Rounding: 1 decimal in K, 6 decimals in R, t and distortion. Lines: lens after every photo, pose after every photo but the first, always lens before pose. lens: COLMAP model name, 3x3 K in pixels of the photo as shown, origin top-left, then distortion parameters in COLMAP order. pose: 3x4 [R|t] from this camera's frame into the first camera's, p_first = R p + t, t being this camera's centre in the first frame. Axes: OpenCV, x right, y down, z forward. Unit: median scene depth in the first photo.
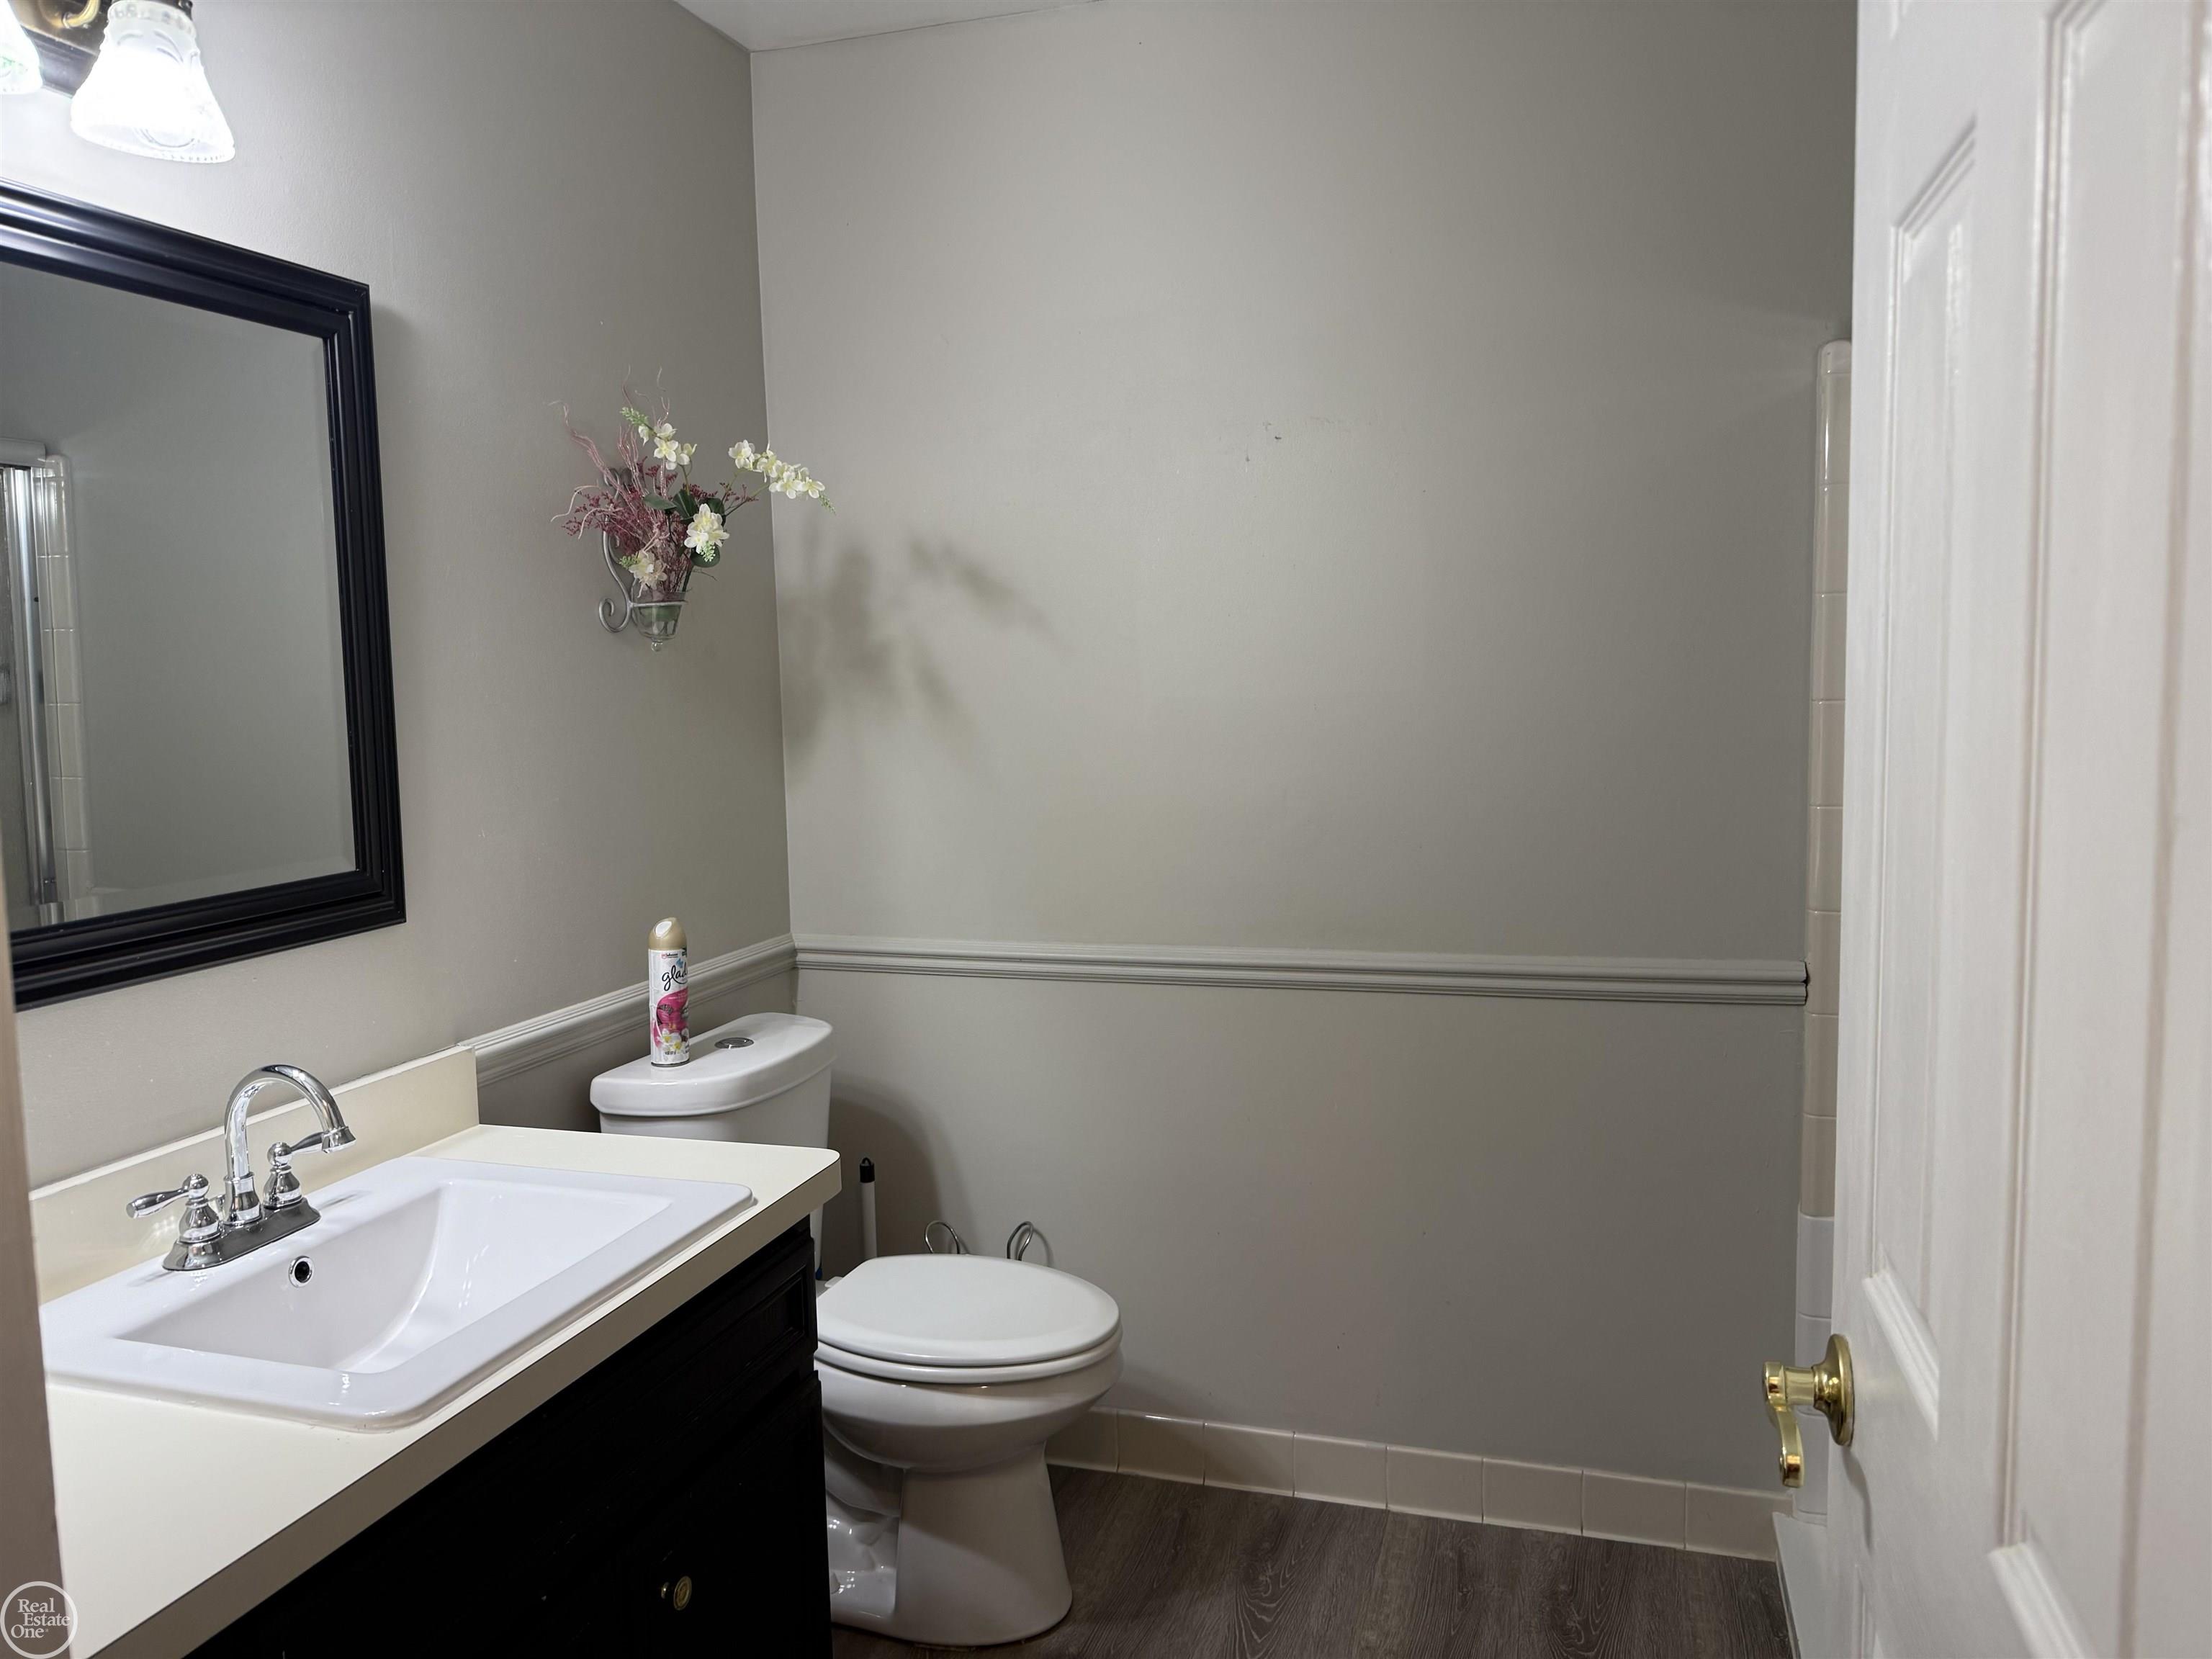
lens RADIAL K [[1534.1, 0, 1106.0], [0, 1534.1, 829.5], [0, 0, 1]] dist [0.089491, -0.117484]
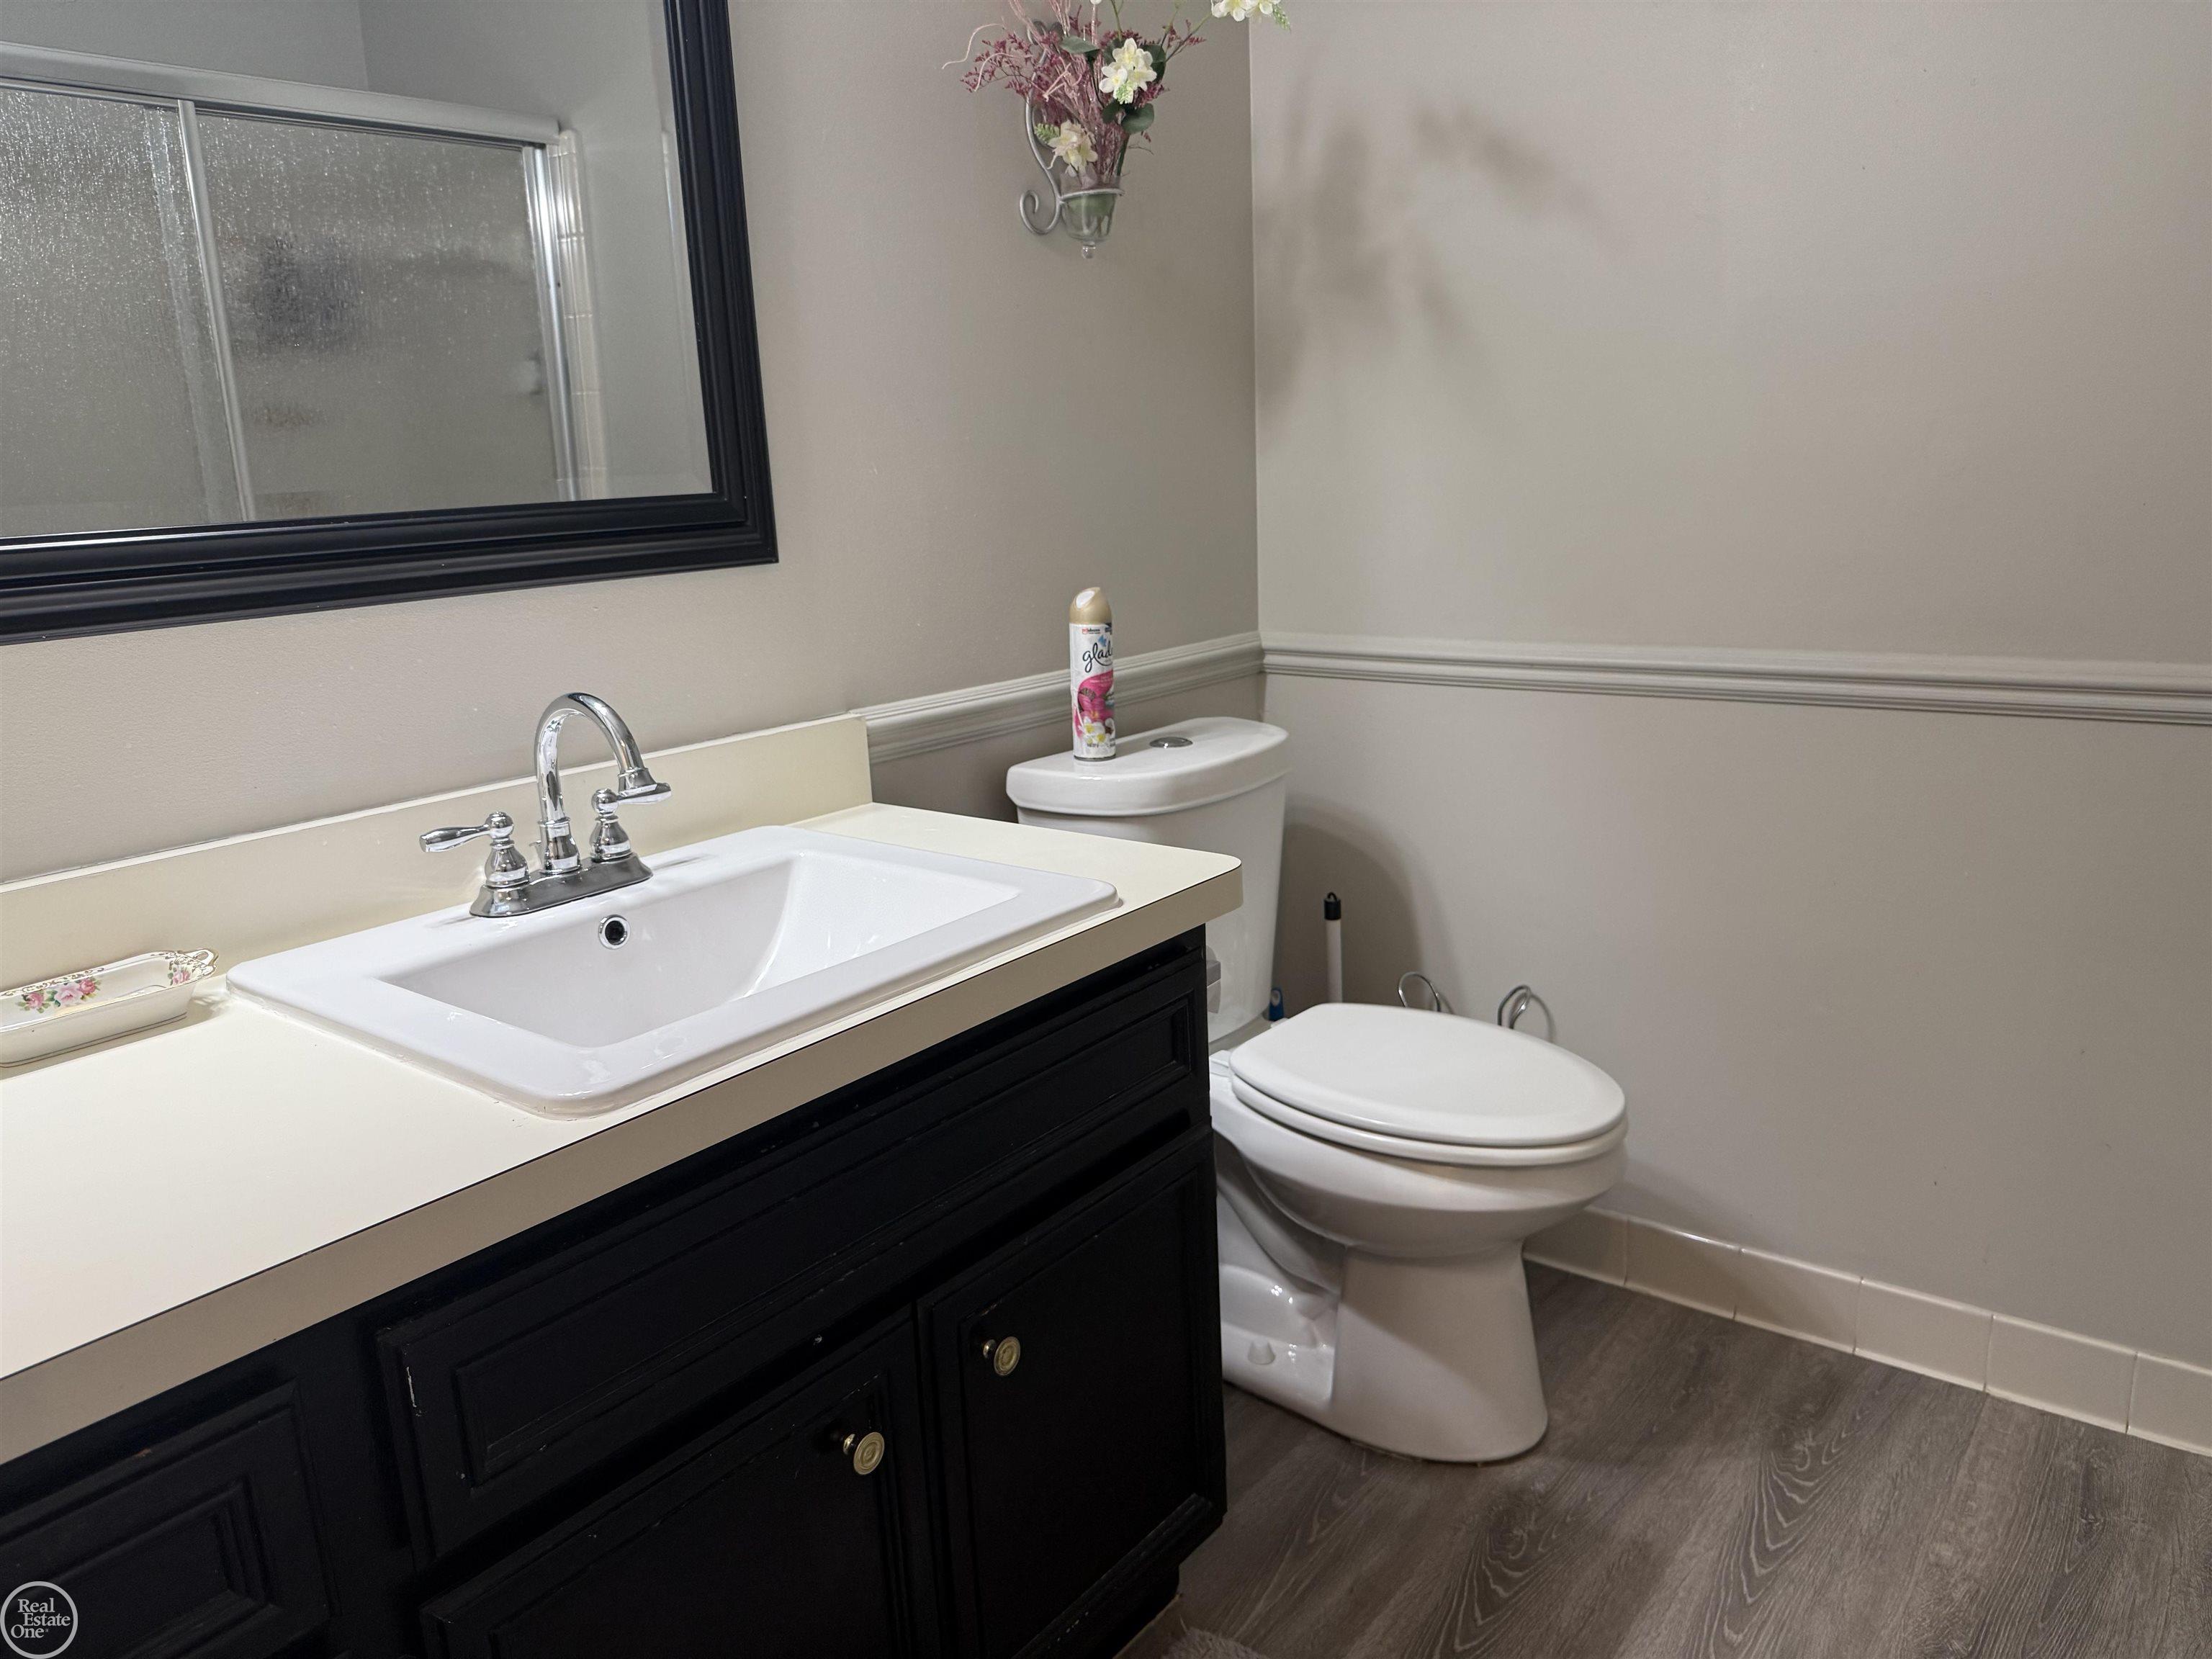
lens RADIAL K [[1472.3, 0, 1180.8], [0, 1472.3, 855.1], [0, 0, 1]] dist [0.108404, -0.149244]
pose [[0.941969, 0.065330, -0.329281, 0.037290], [-0.015393, 0.988255, 0.152036, 0.077147], [0.335346, -0.138144, 0.931912, 0.237023]]
